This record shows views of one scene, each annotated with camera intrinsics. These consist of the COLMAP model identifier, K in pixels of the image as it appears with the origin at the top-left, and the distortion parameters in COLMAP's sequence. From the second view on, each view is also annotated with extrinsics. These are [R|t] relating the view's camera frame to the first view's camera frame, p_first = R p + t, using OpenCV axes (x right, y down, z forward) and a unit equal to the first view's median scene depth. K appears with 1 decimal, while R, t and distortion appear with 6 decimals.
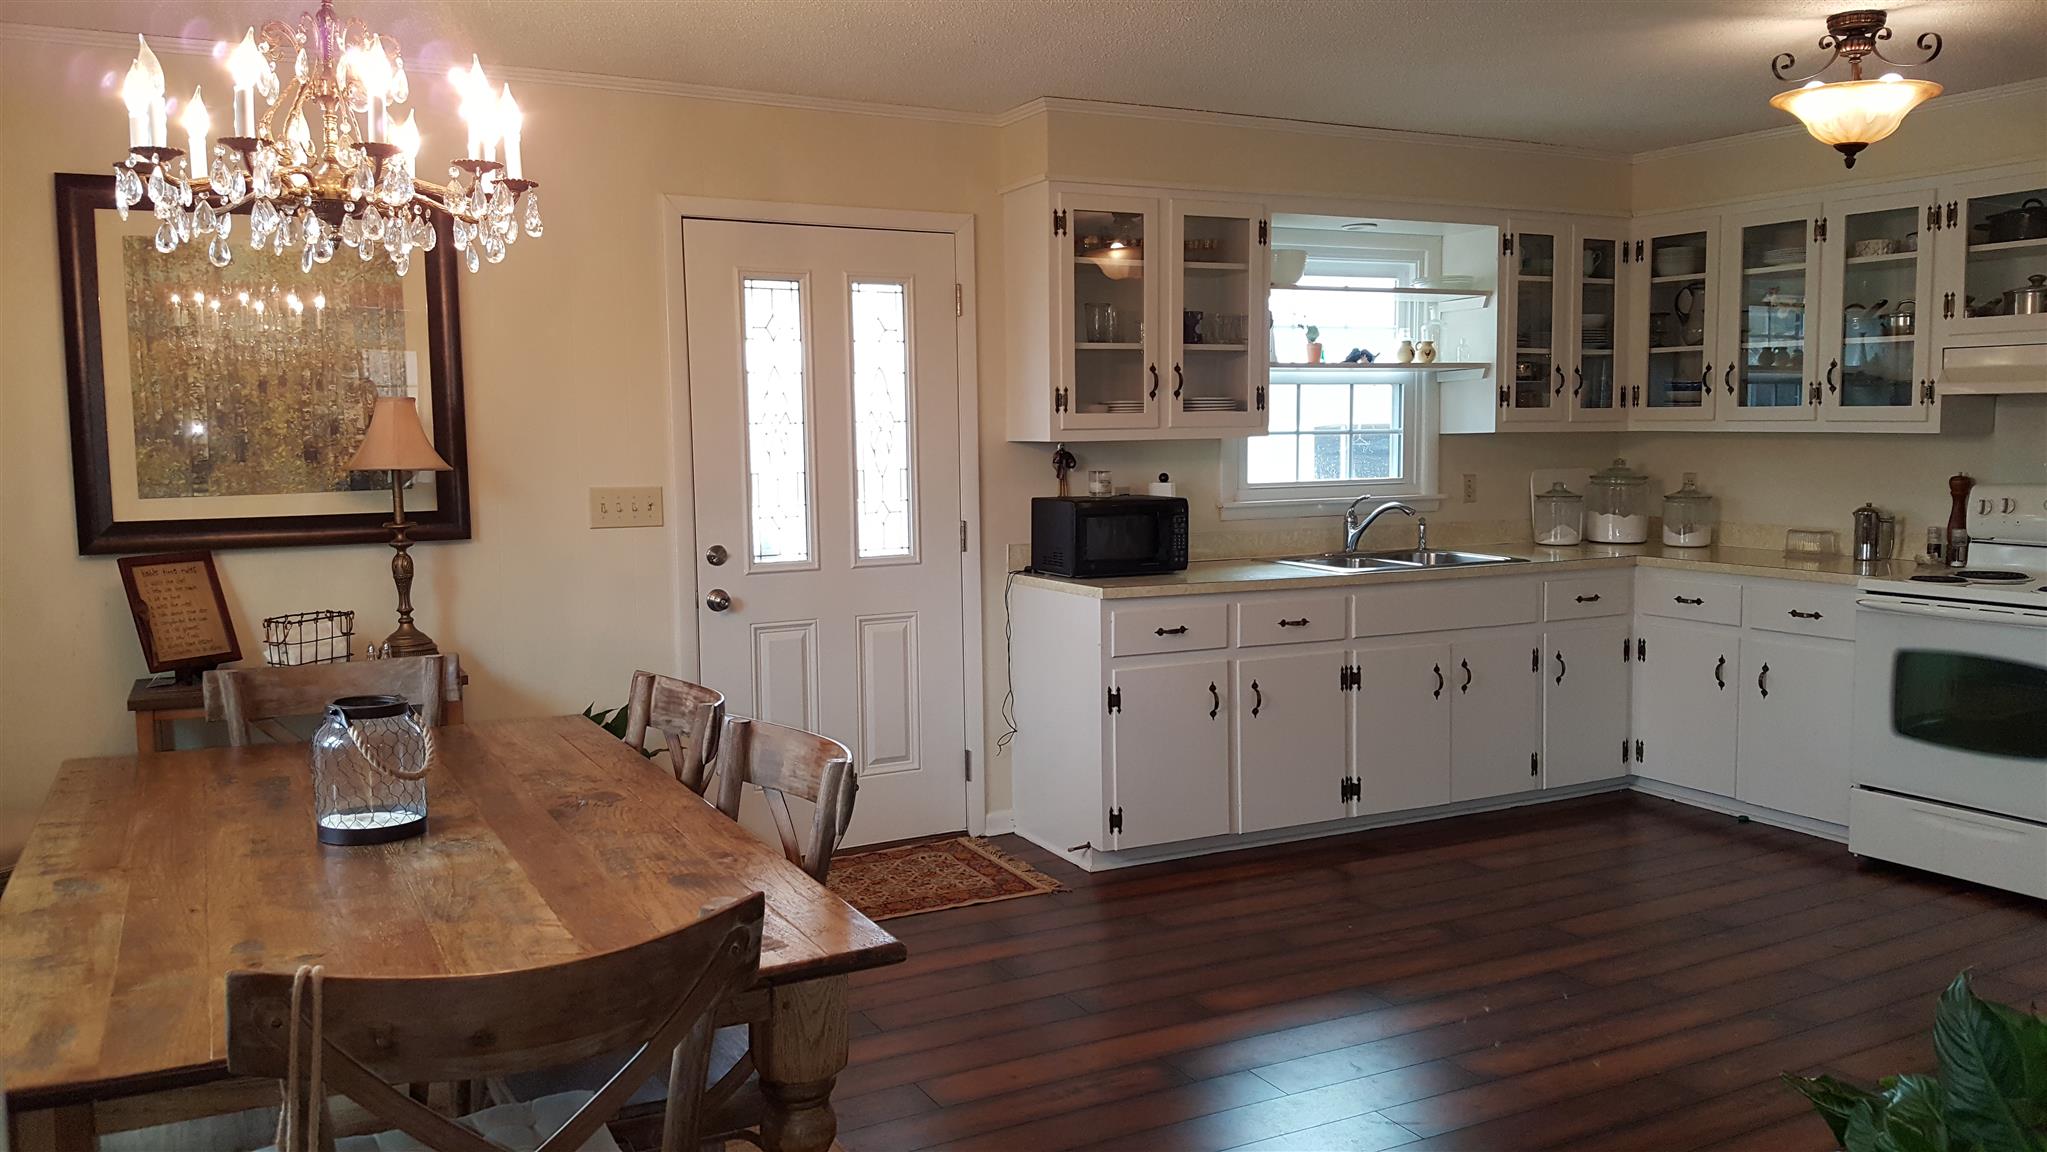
lens RADIAL K [[1575.7, 0, 1015.7], [0, 1575.7, 549.6], [0, 0, 1]] dist [0.184397, -0.358563]
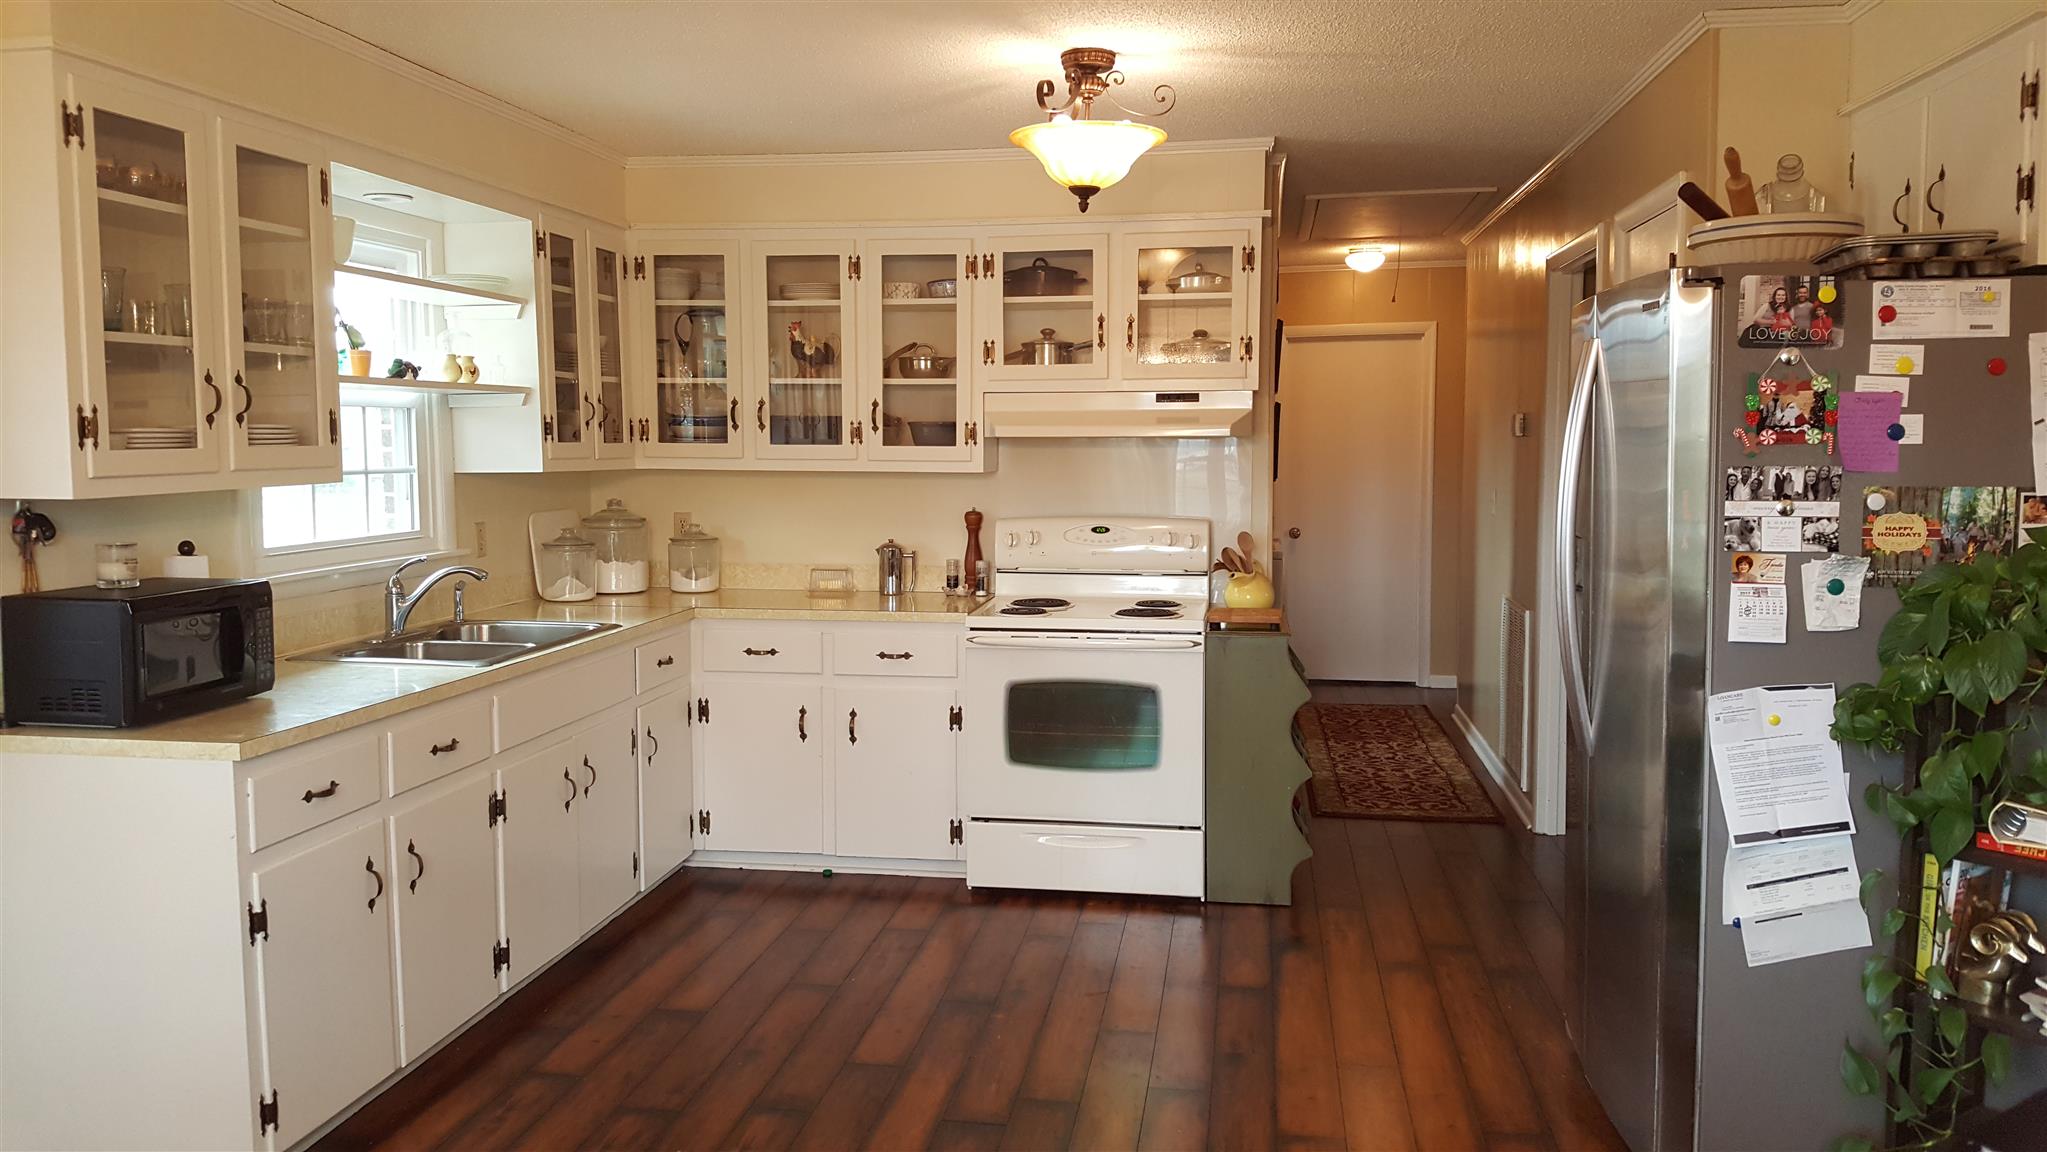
lens RADIAL K [[1536.3, 0, 1003.8], [0, 1536.3, 551.5], [0, 0, 1]] dist [0.222920, -0.454933]
pose [[0.599803, -0.053031, 0.798388, -0.226802], [0.058886, 0.998021, 0.022052, -0.040821], [-0.797978, 0.033786, 0.601739, 0.372616]]
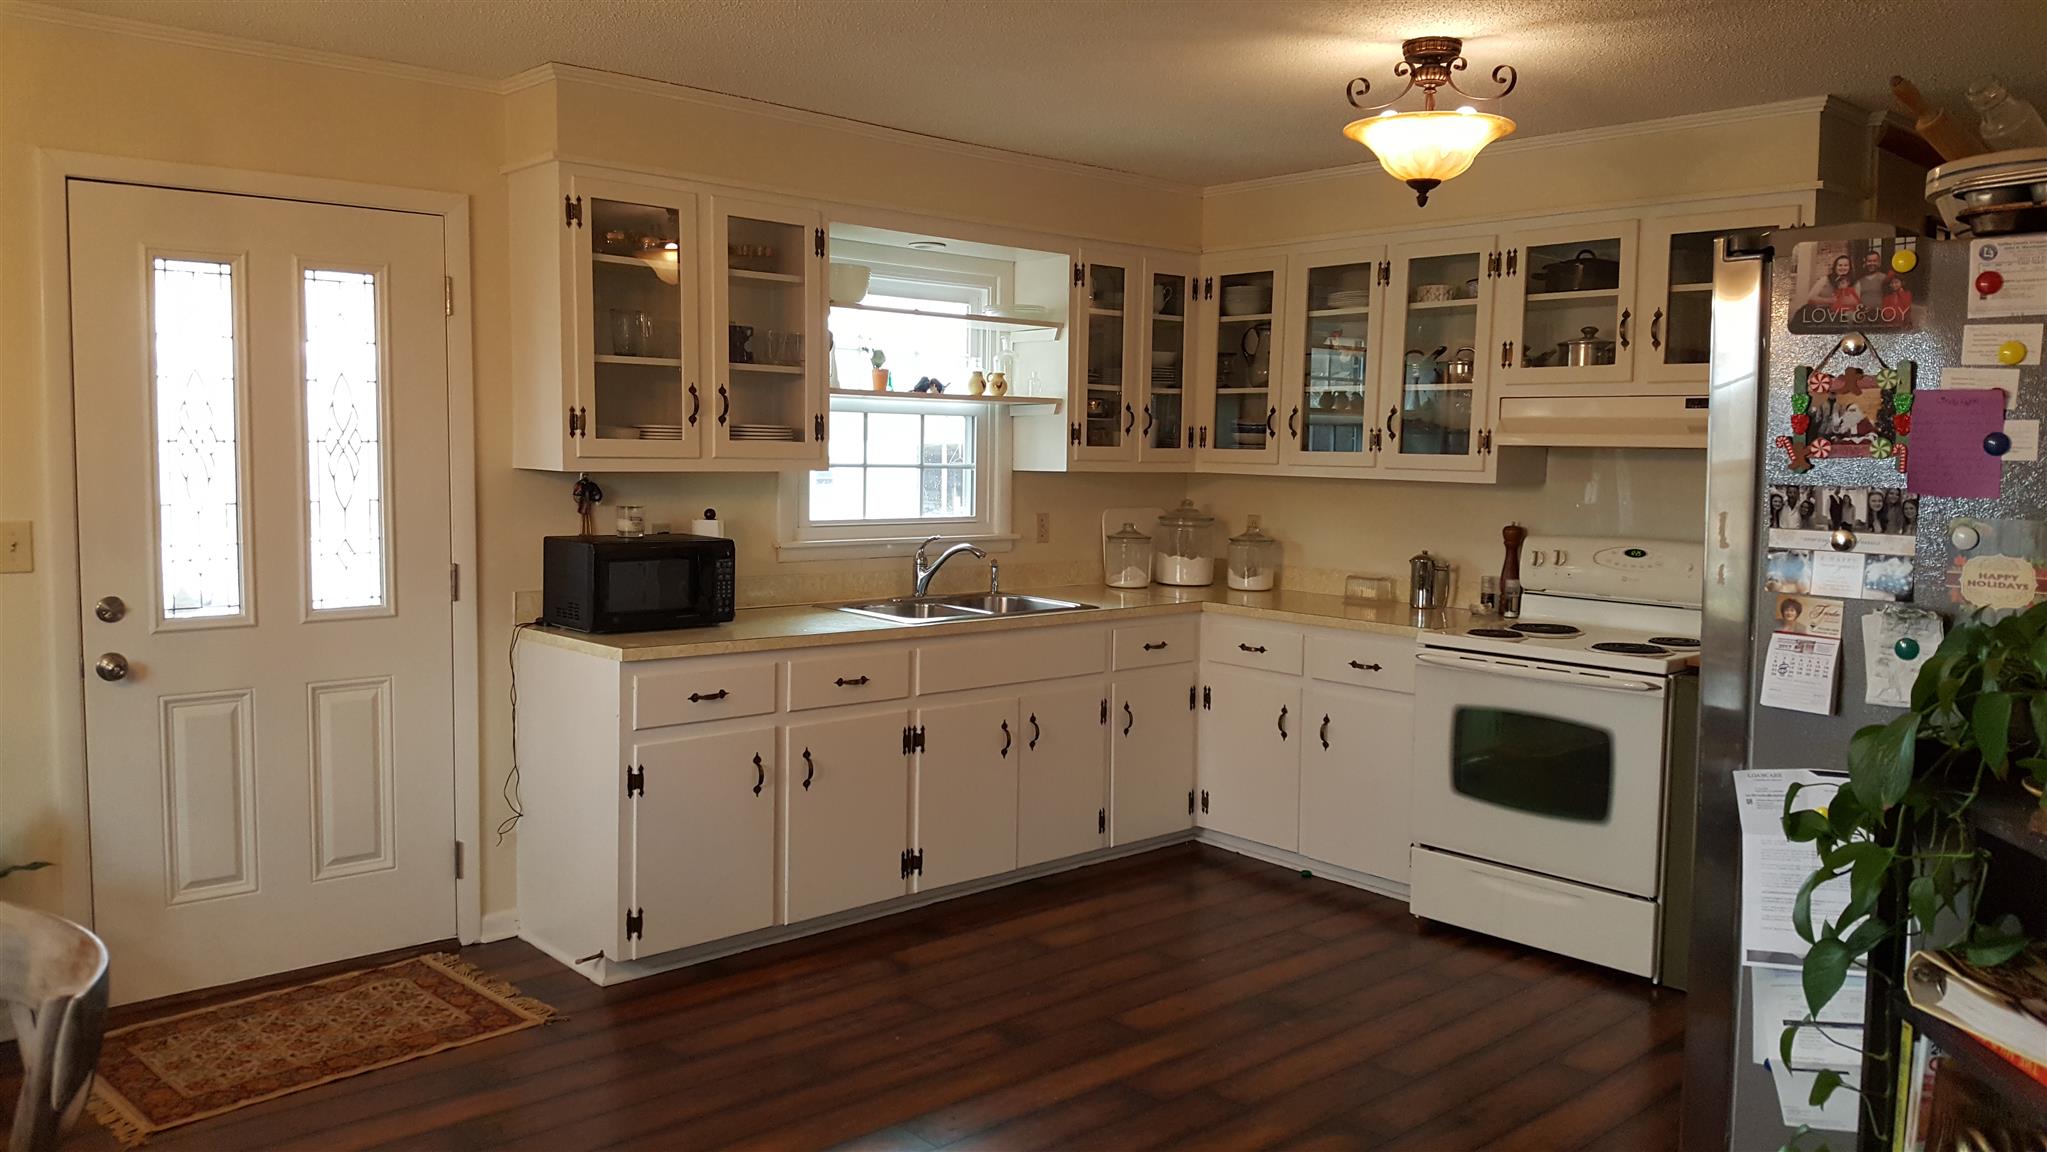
lens RADIAL K [[1536.3, 0, 1003.8], [0, 1536.3, 551.5], [0, 0, 1]] dist [0.222920, -0.454933]
pose [[0.970866, 0.008073, 0.239486, 0.049451], [-0.006491, 0.999952, -0.007395, -0.020760], [-0.239534, 0.005626, 0.970872, 0.134753]]
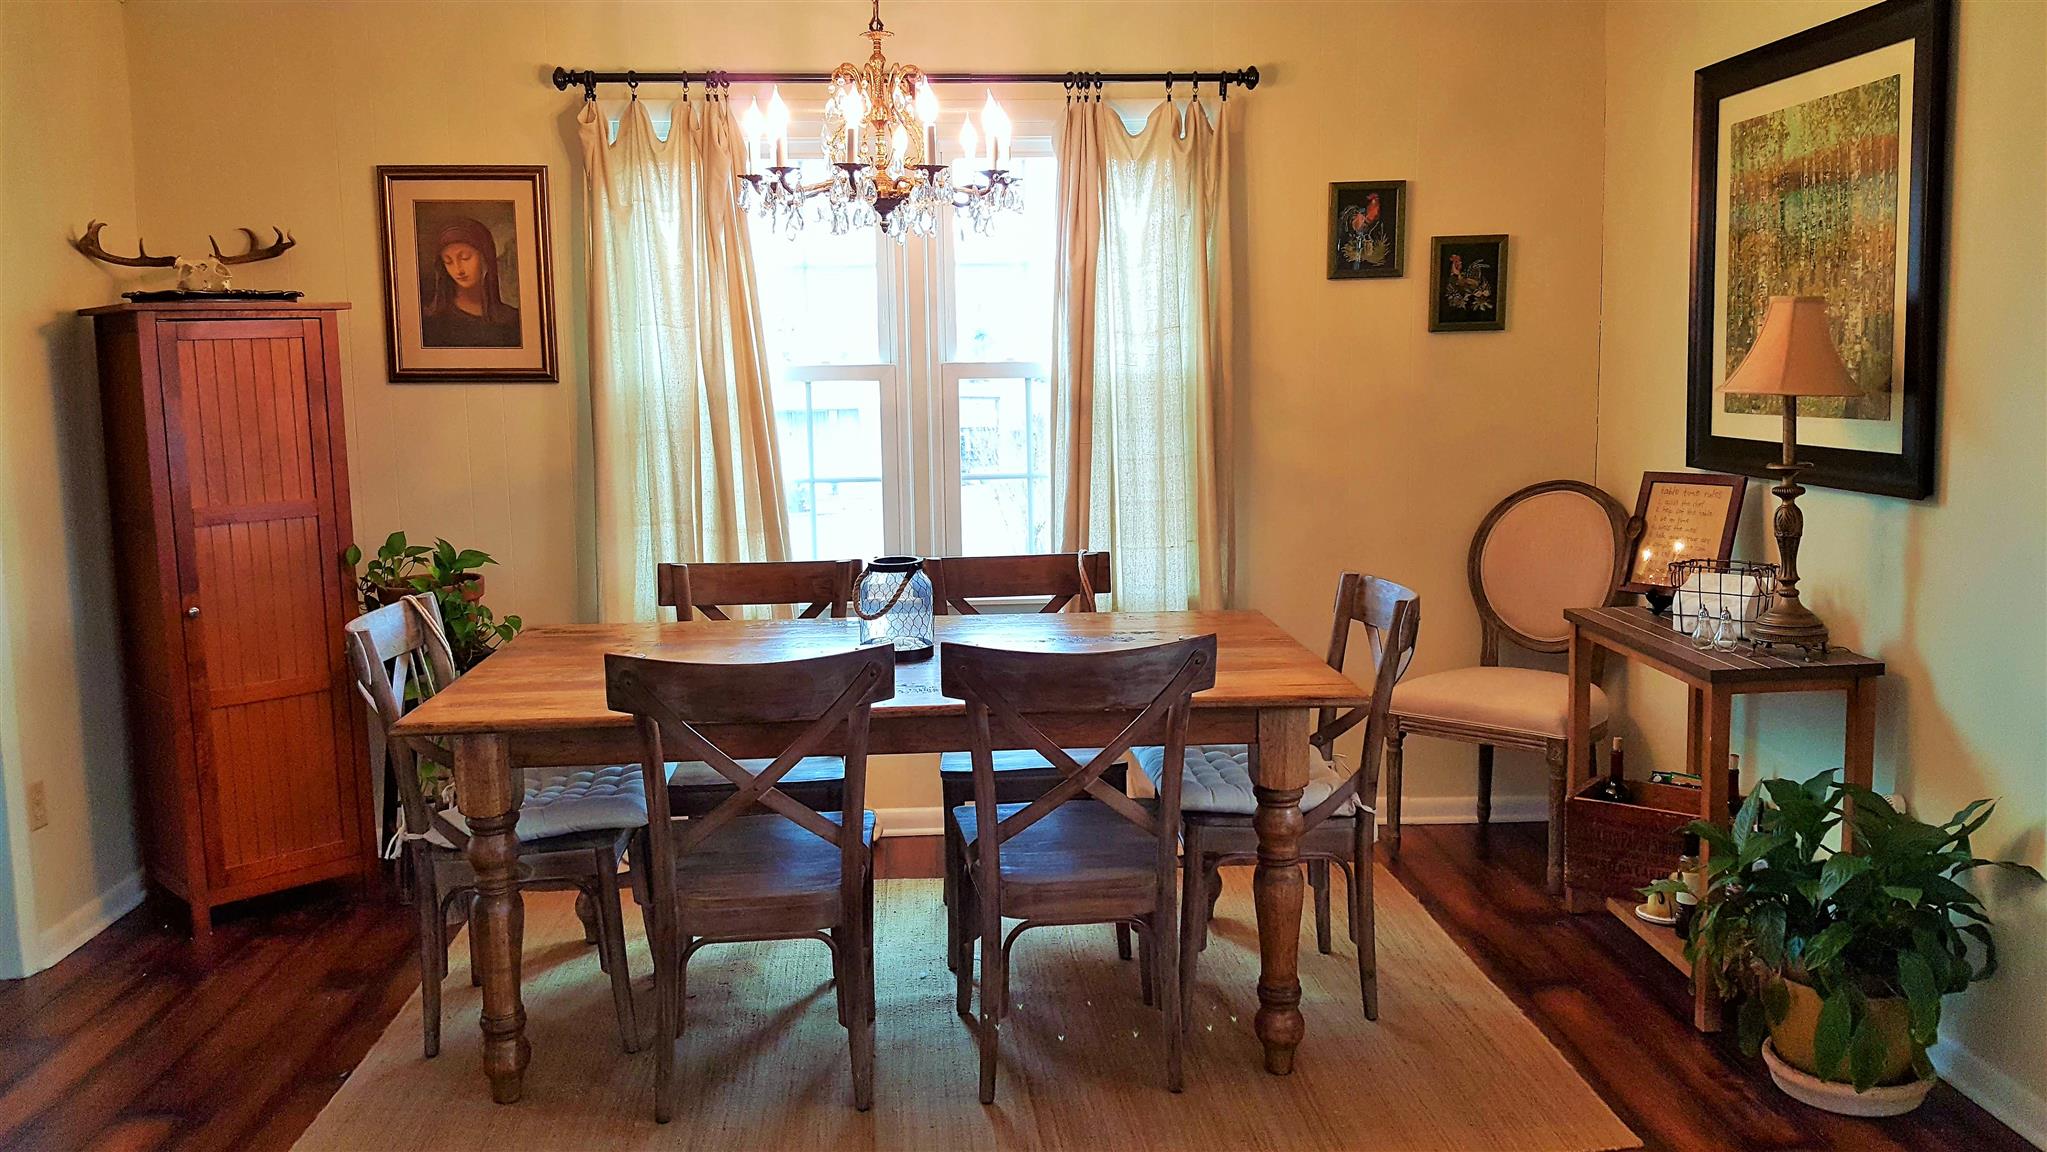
lens RADIAL K [[1624.9, 0, 1020.6], [0, 1624.9, 552.6], [0, 0, 1]] dist [0.179416, -0.410359]
pose [[-0.436759, 0.124110, -0.890976, 0.378074], [-0.048306, 0.985772, 0.160995, -0.066462], [0.898280, 0.113355, -0.424550, 0.812330]]
